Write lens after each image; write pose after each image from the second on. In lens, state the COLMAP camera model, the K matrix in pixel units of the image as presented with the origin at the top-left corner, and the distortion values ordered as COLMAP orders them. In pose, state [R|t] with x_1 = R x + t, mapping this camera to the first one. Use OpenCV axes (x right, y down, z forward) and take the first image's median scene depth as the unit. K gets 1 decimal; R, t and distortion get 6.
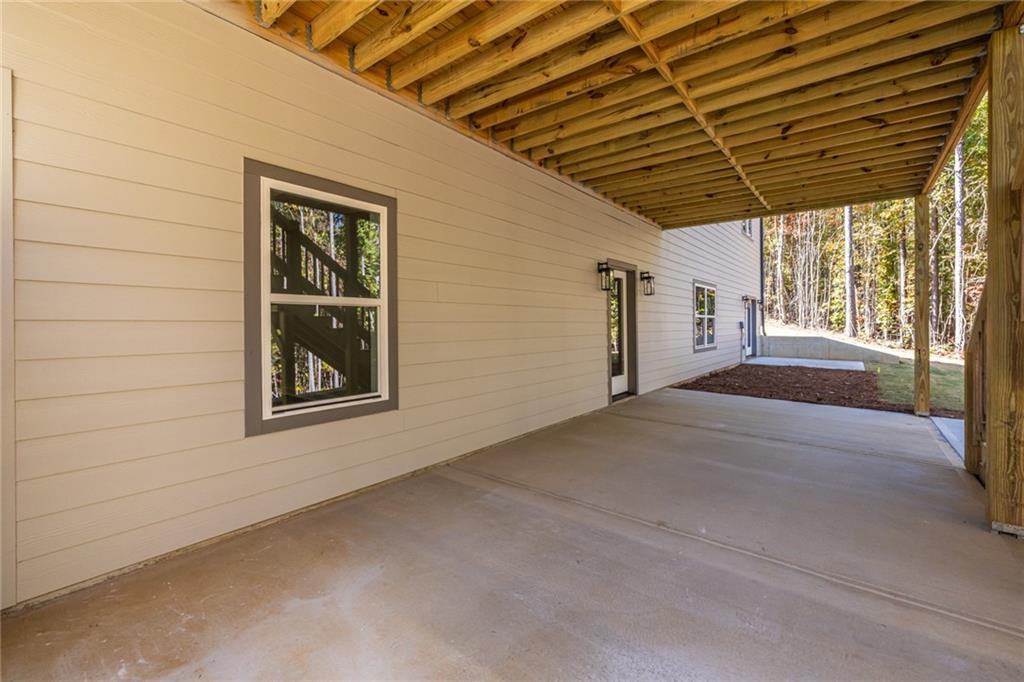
lens RADIAL K [[429.6, 0, 514.4], [0, 429.6, 326.7], [0, 0, 1]] dist [0.001226, 0.000329]
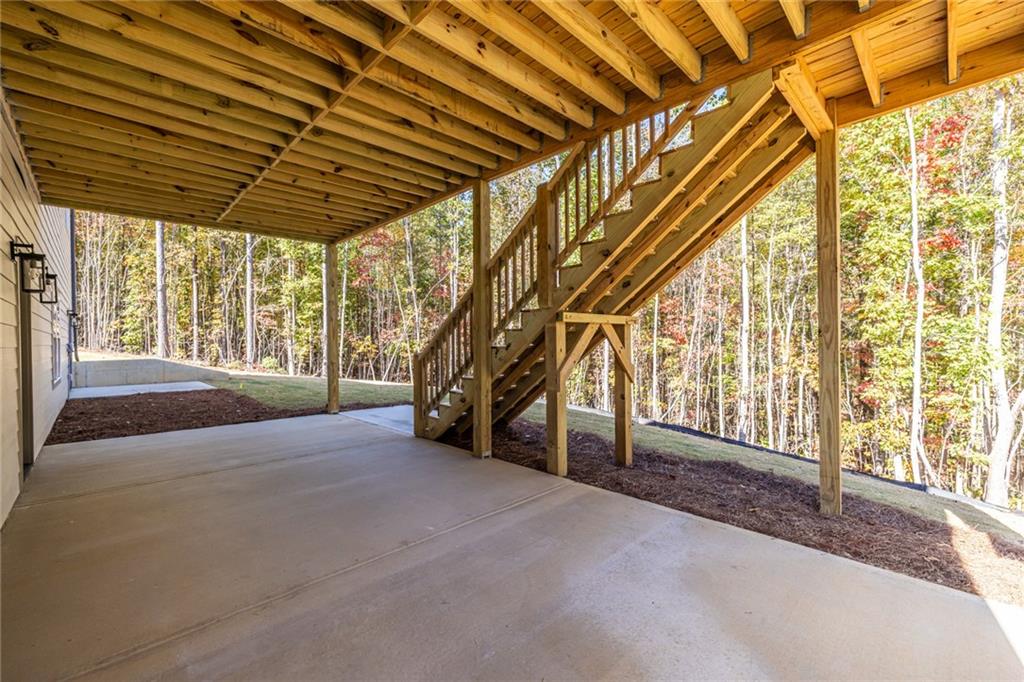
lens RADIAL K [[439.6, 0, 512.0], [0, 439.6, 341.0], [0, 0, 1]] dist [0.002288, 0.000349]
pose [[0.125641, -0.008111, 0.992043, -0.449873], [0.021582, 0.999752, 0.005440, -0.011372], [-0.991841, 0.020726, 0.125785, 0.423520]]
